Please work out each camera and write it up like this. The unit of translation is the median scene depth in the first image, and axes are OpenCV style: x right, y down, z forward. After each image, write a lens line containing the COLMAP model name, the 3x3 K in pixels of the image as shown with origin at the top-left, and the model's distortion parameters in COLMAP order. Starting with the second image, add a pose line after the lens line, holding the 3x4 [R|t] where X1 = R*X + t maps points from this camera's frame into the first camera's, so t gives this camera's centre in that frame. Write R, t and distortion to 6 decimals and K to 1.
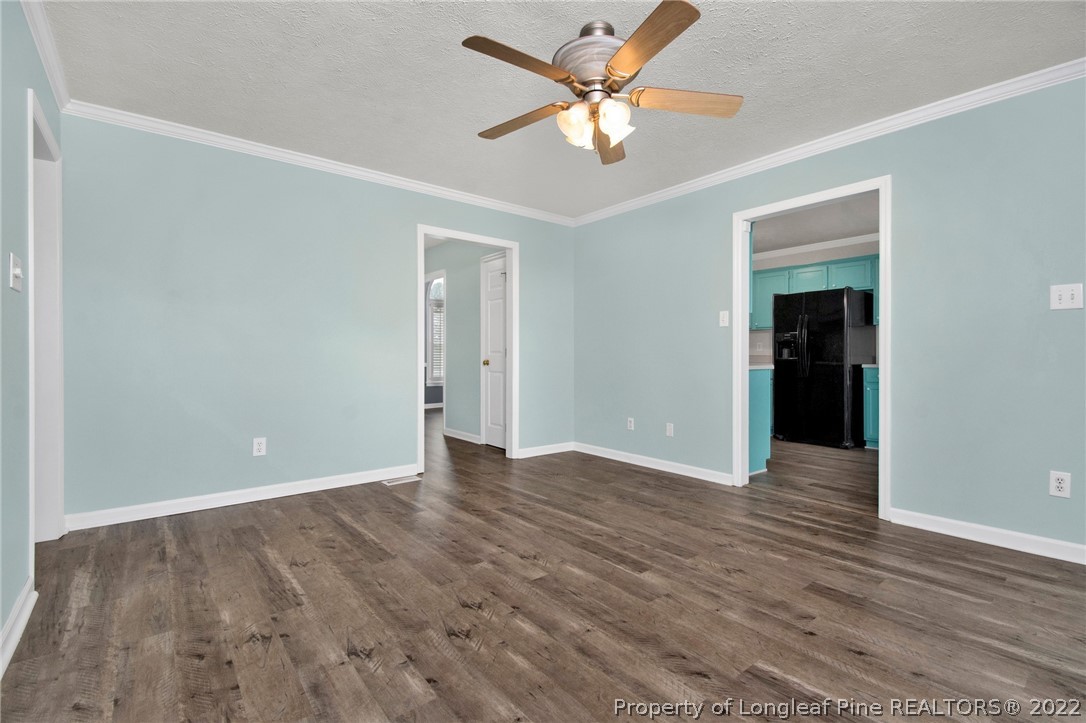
lens RADIAL K [[499.5, 0, 539.0], [0, 499.5, 357.2], [0, 0, 1]] dist [0.049256, -0.027682]
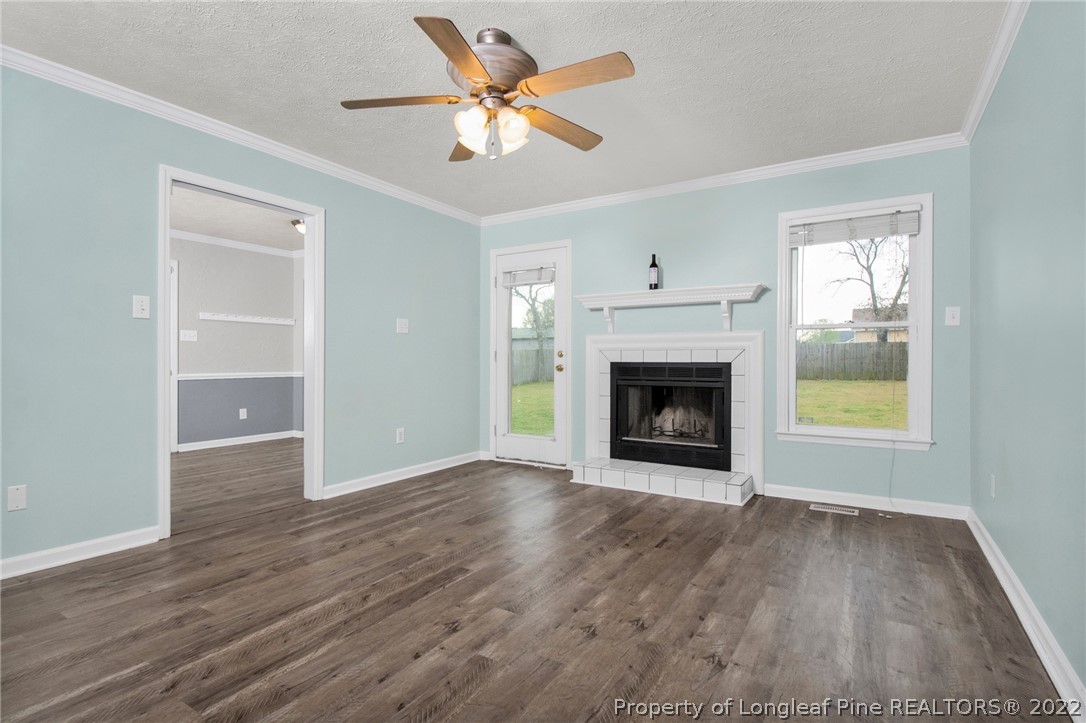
lens RADIAL K [[525.6, 0, 573.7], [0, 525.6, 360.5], [0, 0, 1]] dist [0.000202, -0.000697]
pose [[-0.381922, 0.000430, 0.924194, -0.861181], [0.000590, 1.000000, -0.000221, -0.003525], [-0.924194, 0.000461, -0.381922, 1.187956]]
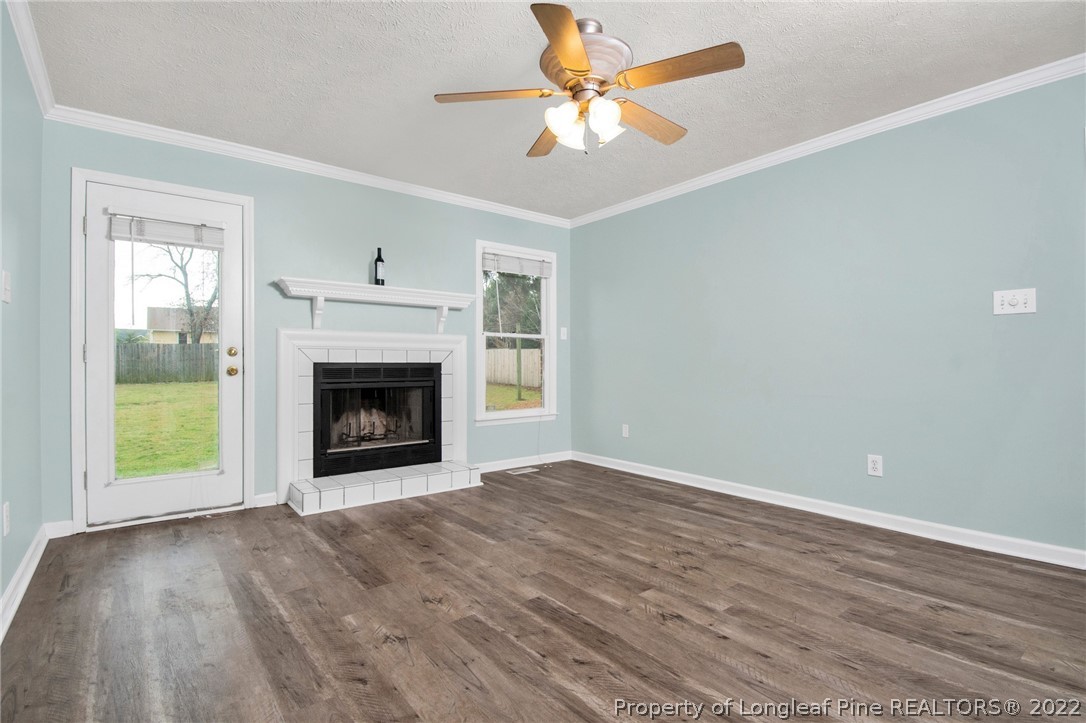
lens RADIAL K [[493.8, 0, 543.4], [0, 493.8, 364.0], [0, 0, 1]] dist [0.025952, -0.027318]
pose [[-0.999997, -0.000555, -0.002442, 0.190889], [-0.000565, 0.999992, 0.003861, -0.000037], [0.002439, 0.003862, -0.999990, 1.858327]]
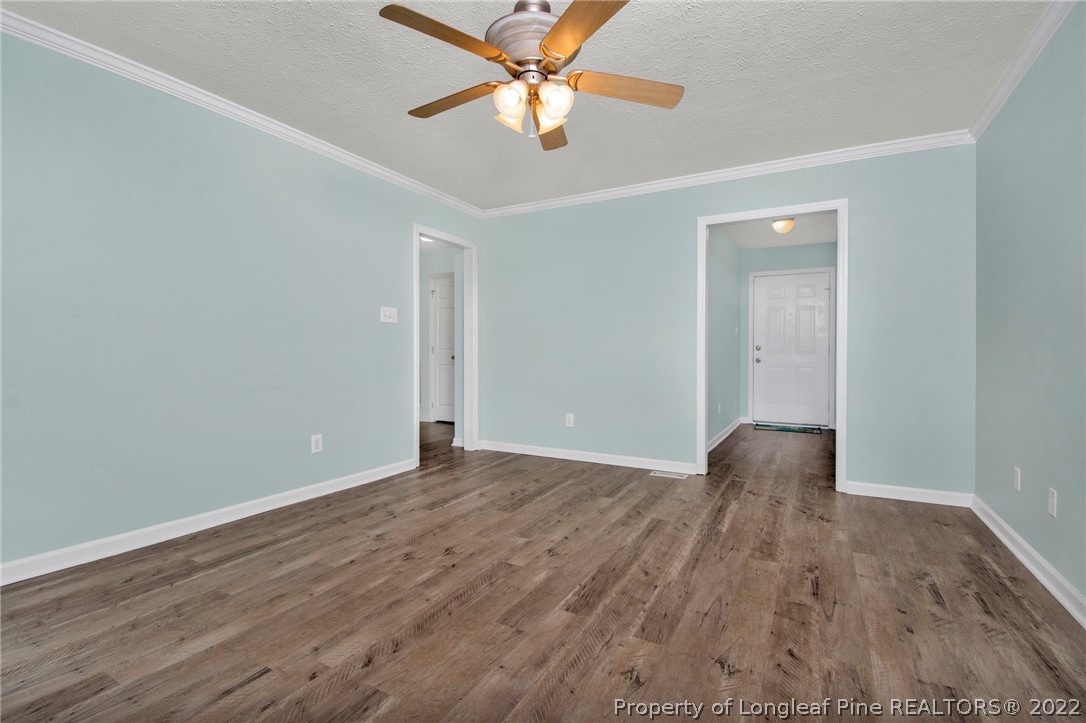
lens RADIAL K [[493.8, 0, 543.4], [0, 493.8, 364.0], [0, 0, 1]] dist [0.025952, -0.027318]
pose [[0.374090, 0.019642, -0.927184, 0.921415], [-0.003001, 0.999796, 0.019969, 0.003560], [0.927387, -0.004688, 0.374073, 0.646844]]
